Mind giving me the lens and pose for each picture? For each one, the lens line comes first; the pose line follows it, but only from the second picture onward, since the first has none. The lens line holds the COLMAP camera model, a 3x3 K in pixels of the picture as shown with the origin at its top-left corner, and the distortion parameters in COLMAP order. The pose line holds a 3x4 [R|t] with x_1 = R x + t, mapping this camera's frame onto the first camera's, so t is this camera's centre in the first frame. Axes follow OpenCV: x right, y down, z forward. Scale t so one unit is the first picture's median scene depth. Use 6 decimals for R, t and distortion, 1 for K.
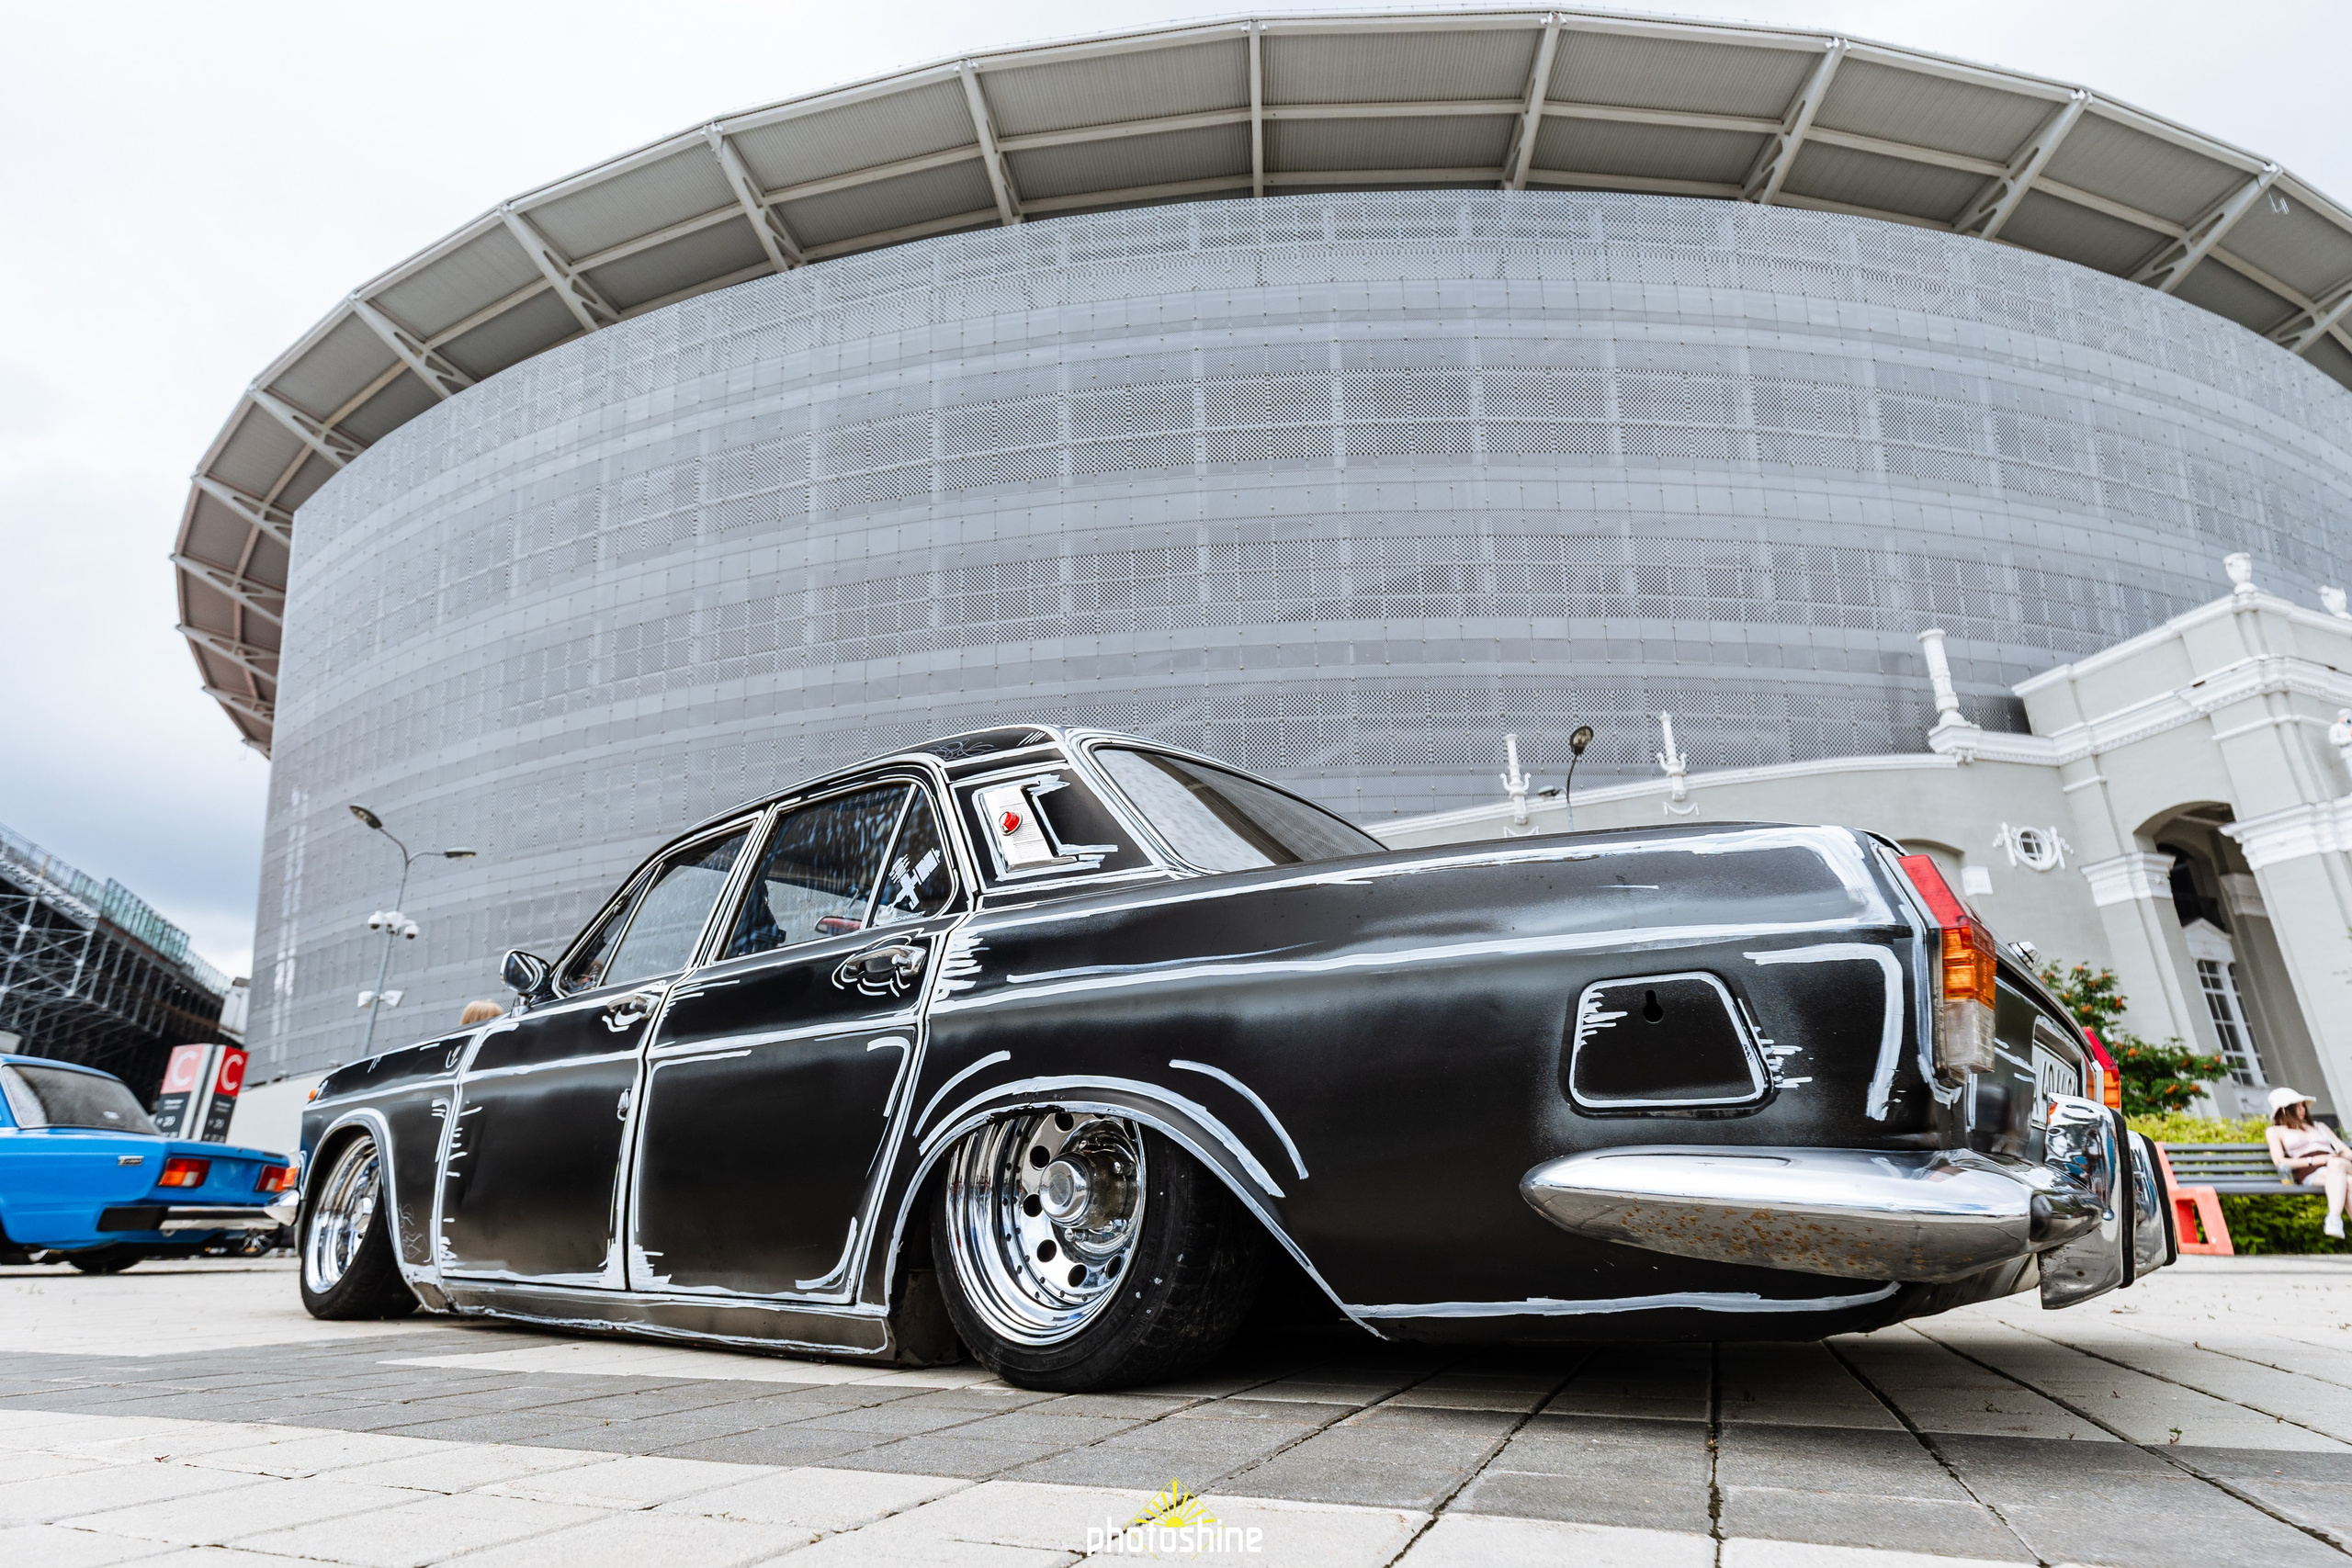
lens RADIAL K [[1229.3, 0, 1173.6], [0, 1229.3, 794.5], [0, 0, 1]] dist [0.003887, -0.001189]
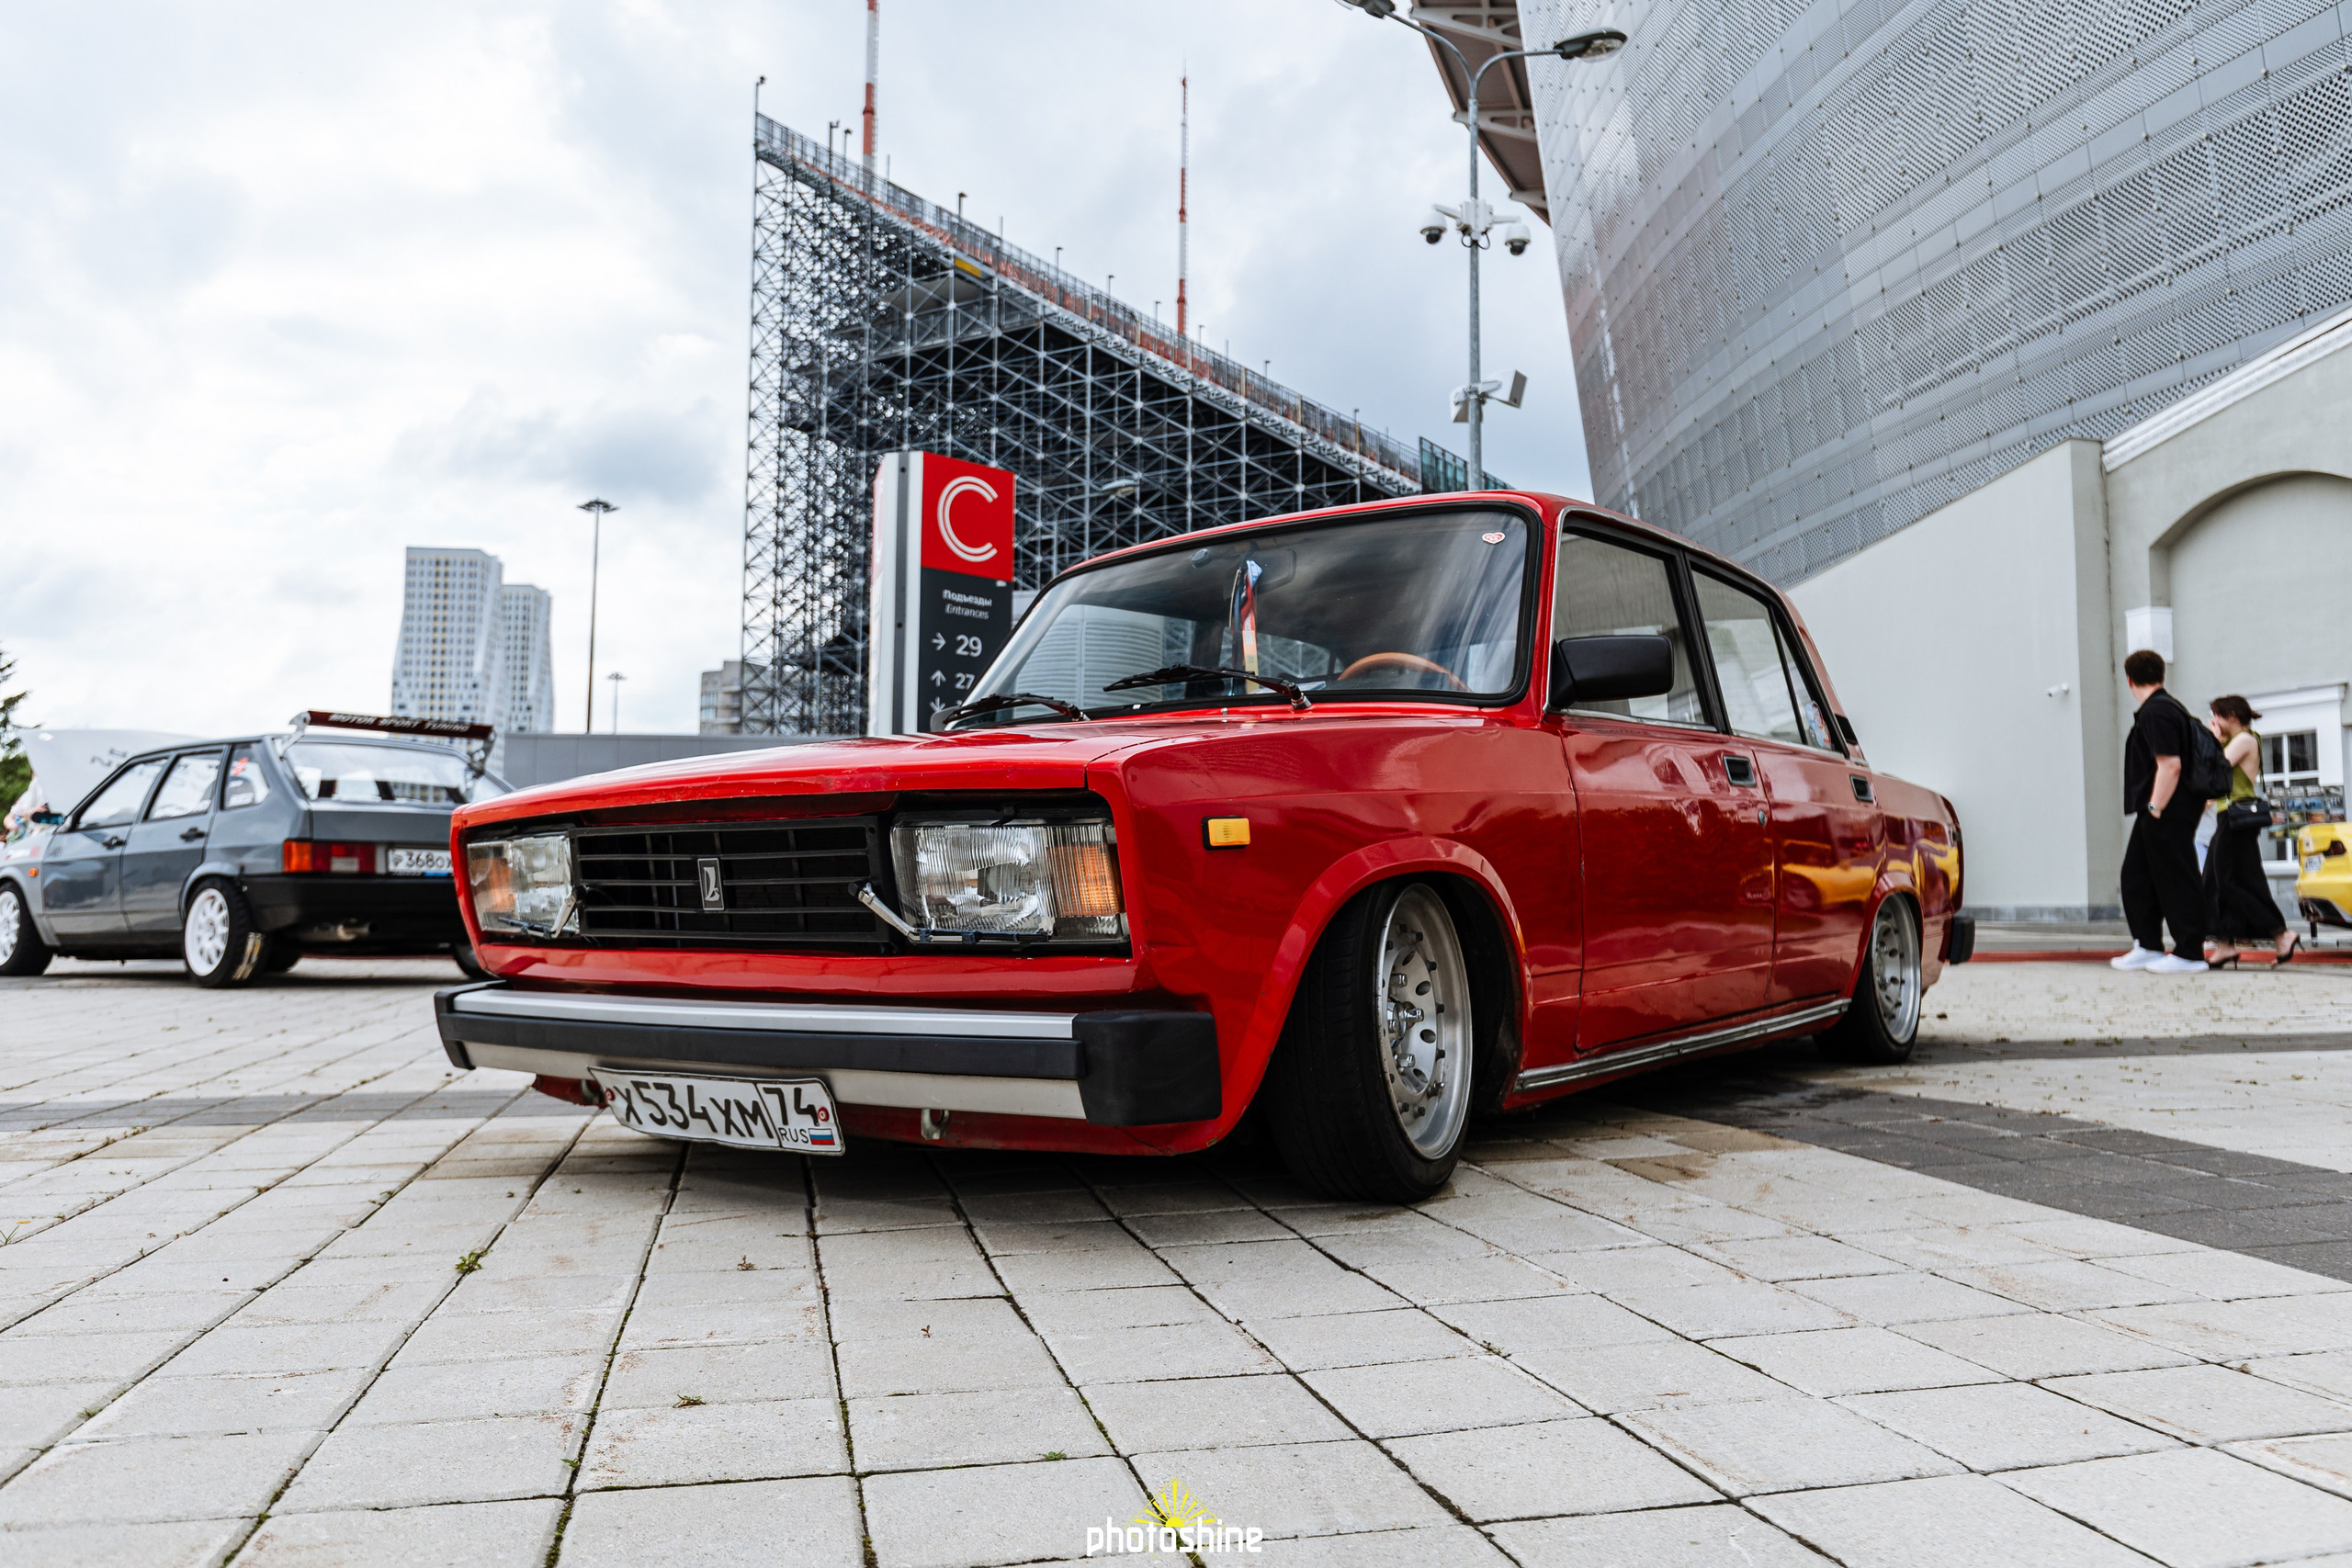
lens RADIAL K [[1745.7, 0, 1181.1], [0, 1745.7, 752.0], [0, 0, 1]] dist [-0.005792, -0.001301]
pose [[0.573554, -0.059635, -0.816994, -0.115474], [0.275757, 0.953194, 0.124012, 0.105384], [0.771358, -0.296419, 0.563154, 0.305474]]
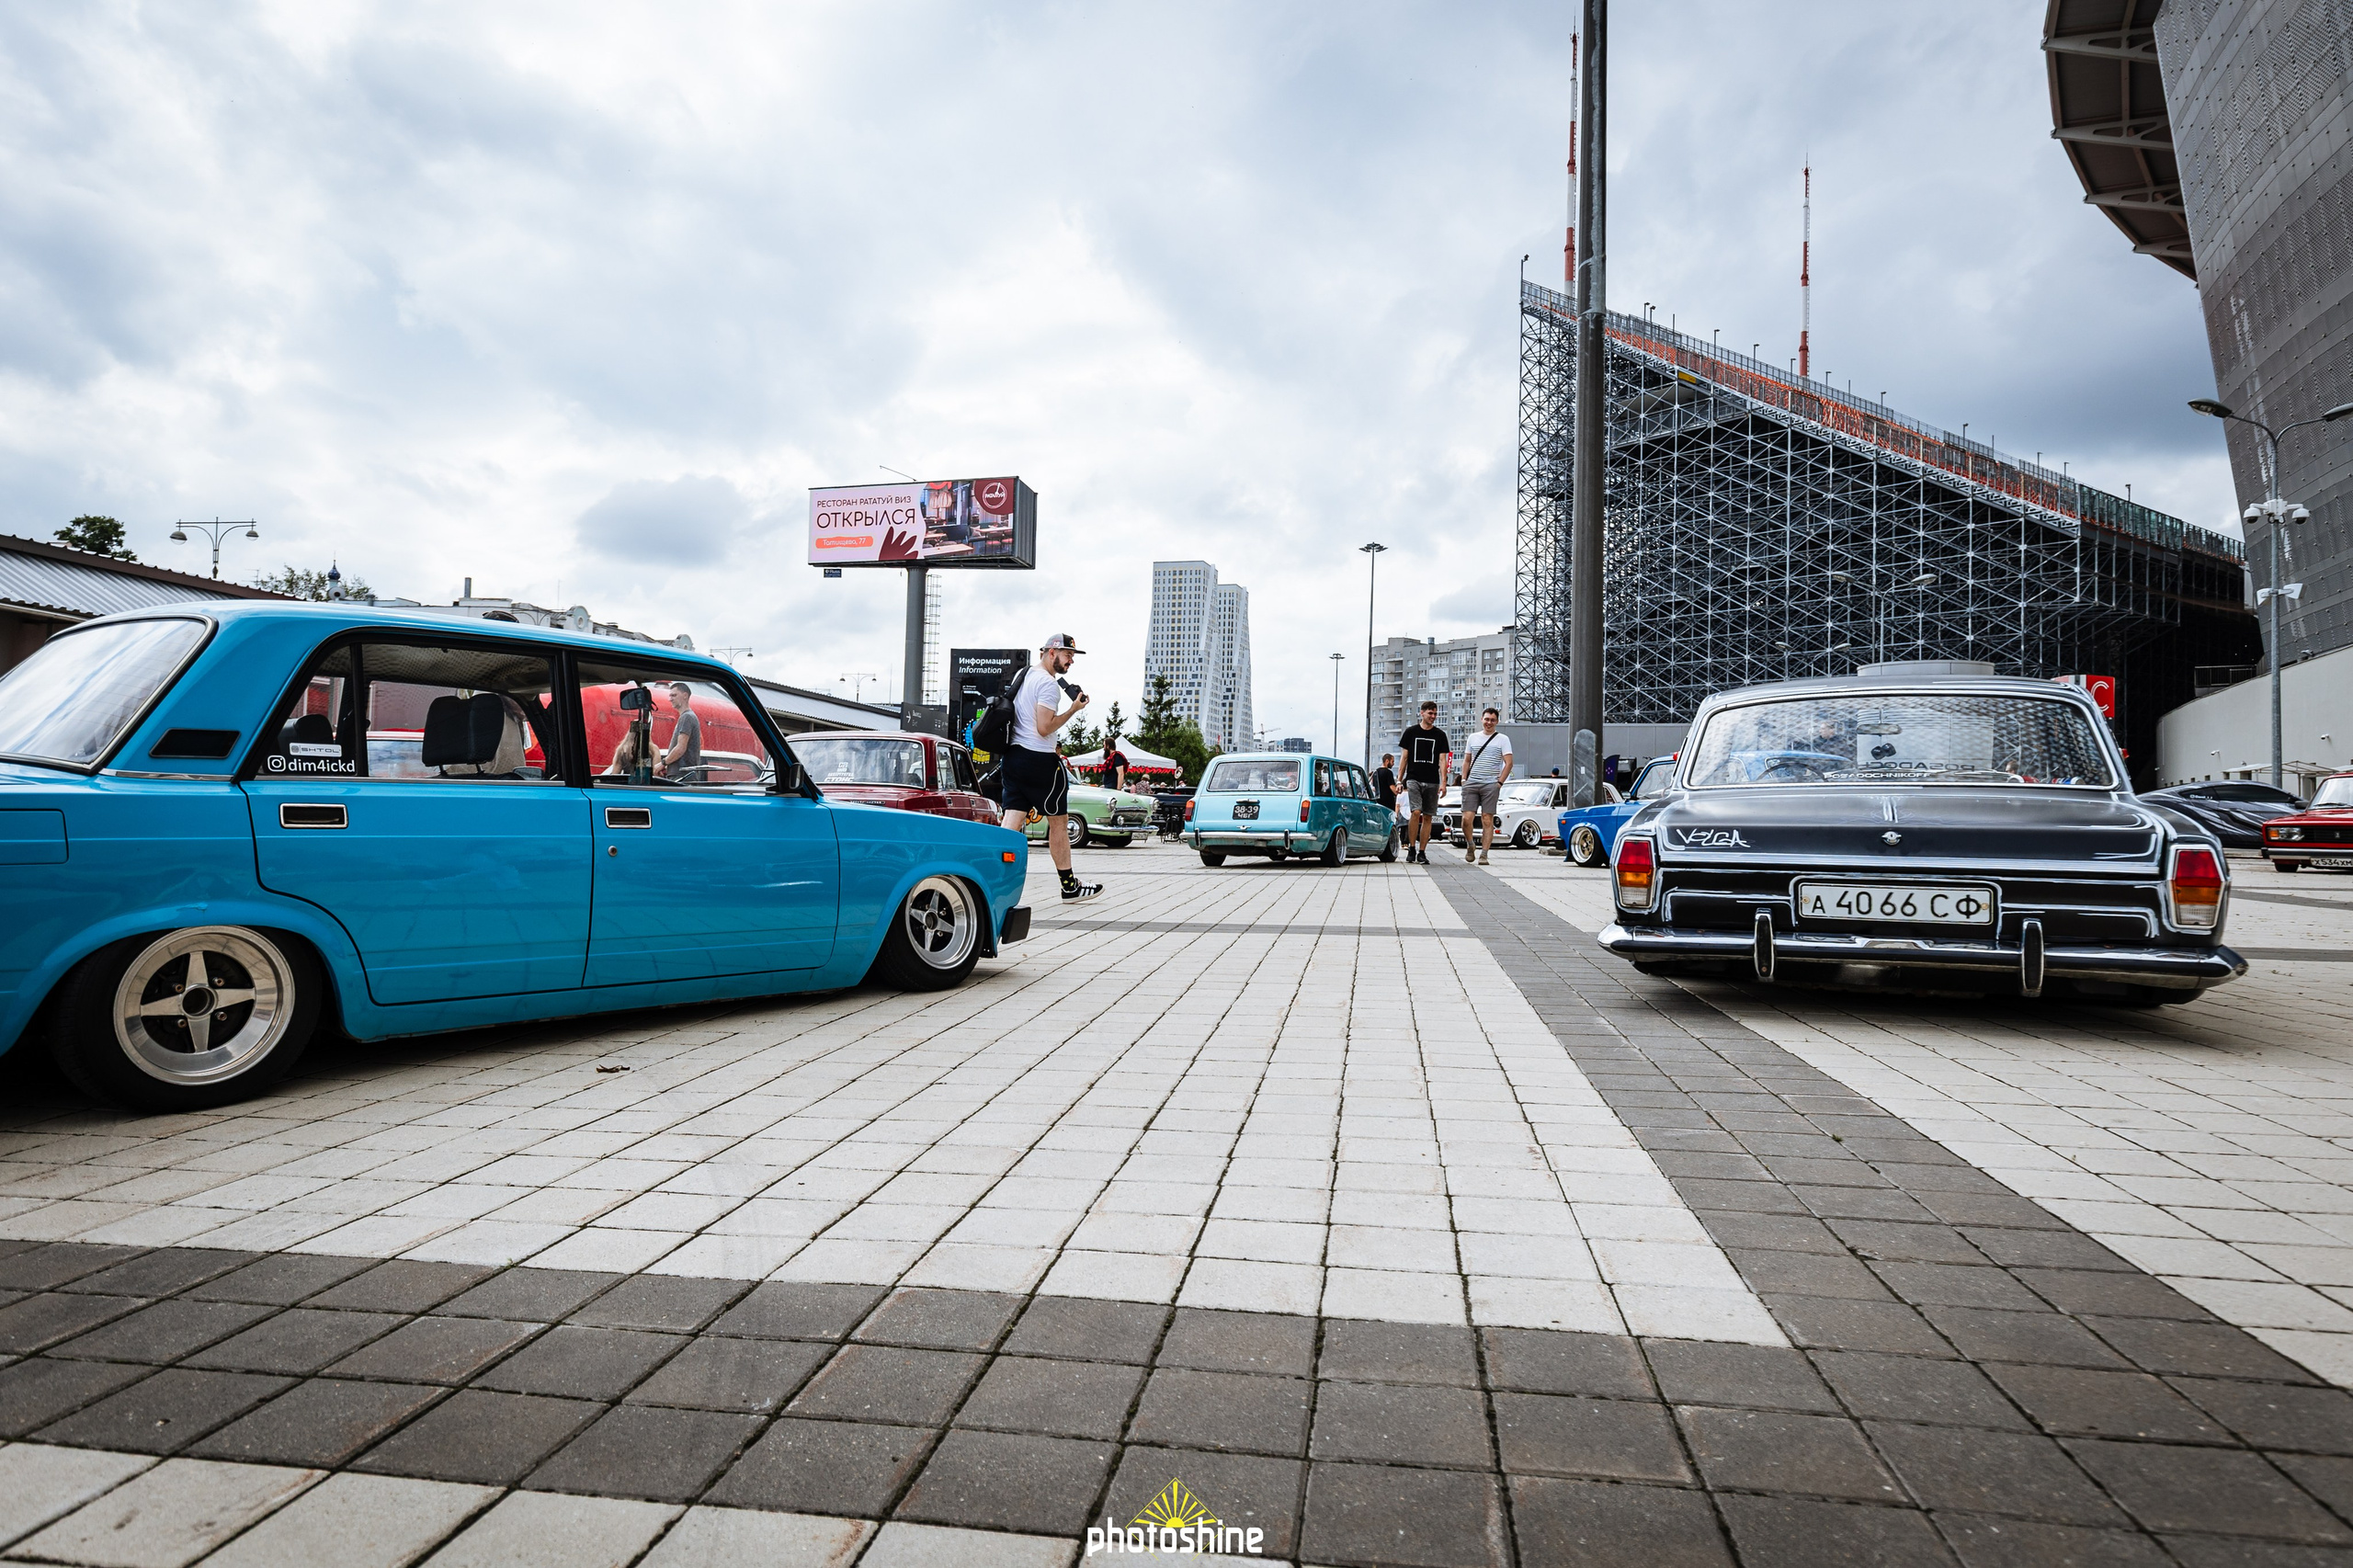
lens RADIAL K [[1385.4, 0, 1137.3], [0, 1385.4, 760.0], [0, 0, 1]] dist [0.001516, 0.000040]
pose [[0.205094, -0.024168, -0.978444, 0.114698], [0.320627, 0.946191, 0.043836, -0.021584], [0.924735, -0.322706, 0.201808, -0.024093]]
